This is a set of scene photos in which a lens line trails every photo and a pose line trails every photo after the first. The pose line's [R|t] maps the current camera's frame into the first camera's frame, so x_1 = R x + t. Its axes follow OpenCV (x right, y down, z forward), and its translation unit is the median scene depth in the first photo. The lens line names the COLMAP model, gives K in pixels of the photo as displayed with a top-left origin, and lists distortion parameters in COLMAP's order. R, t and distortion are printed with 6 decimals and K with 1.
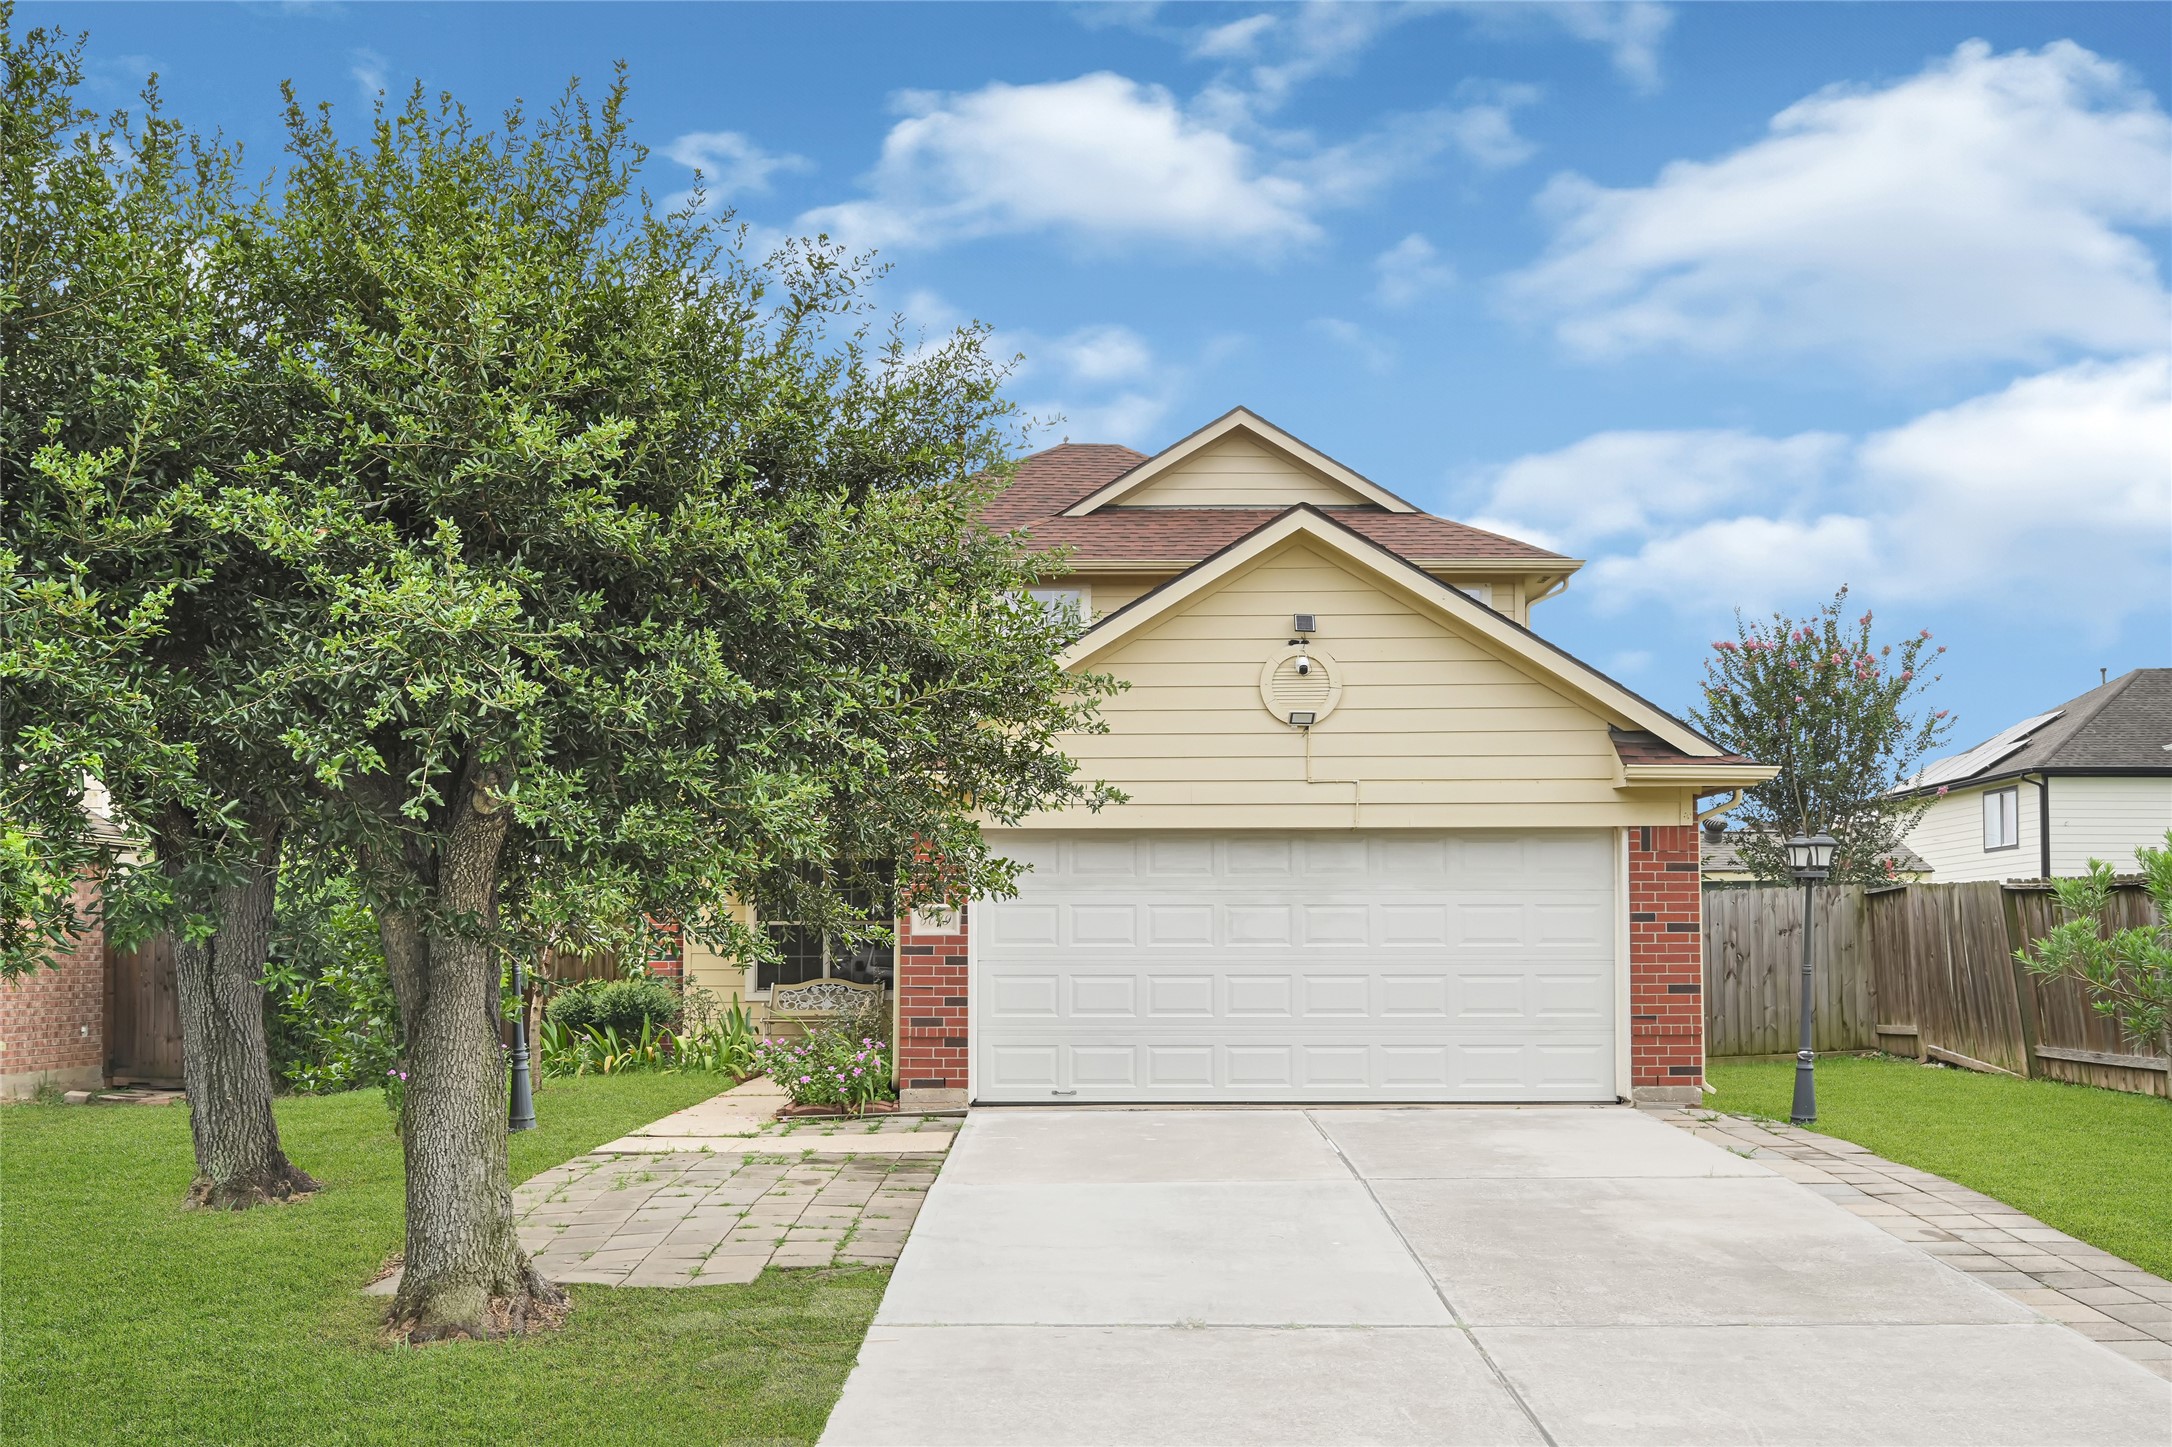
lens RADIAL K [[1902.6, 0, 1084.9], [0, 1902.6, 723.9], [0, 0, 1]] dist [-0.021923, -0.007299]
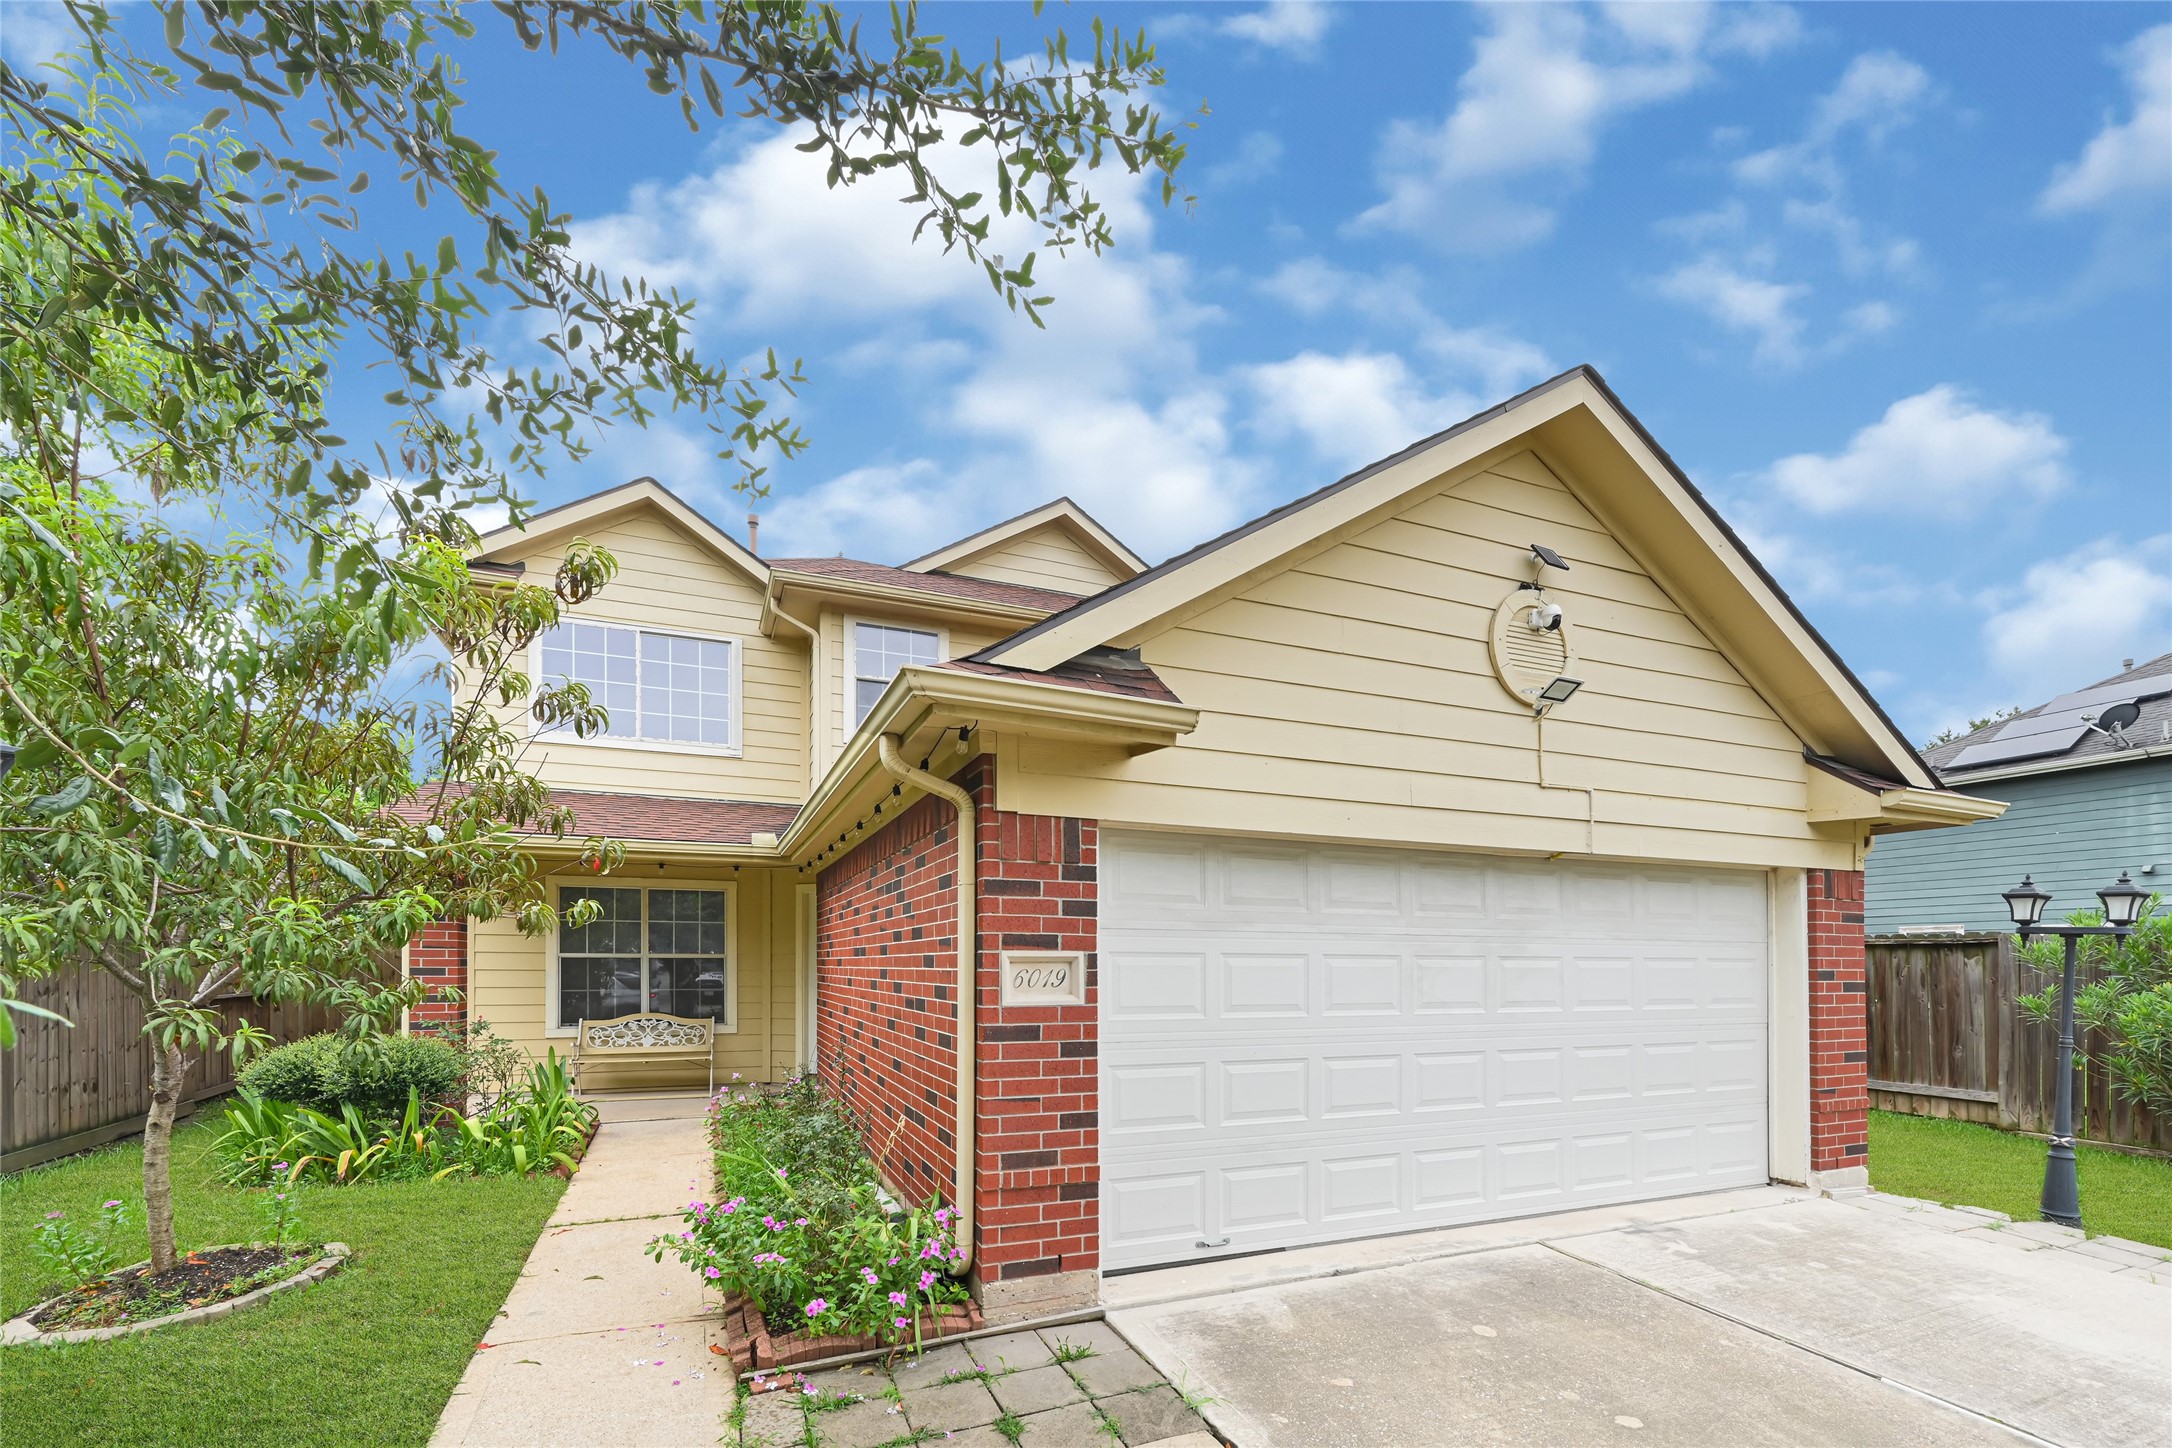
lens RADIAL K [[939.7, 0, 1134.5], [0, 939.7, 960.2], [0, 0, 1]] dist [0.025112, 0.000247]
pose [[0.912693, 0.006778, 0.408590, -0.165803], [-0.055095, 0.992774, 0.106600, 0.065720], [-0.404915, -0.119804, 0.906472, 0.729007]]
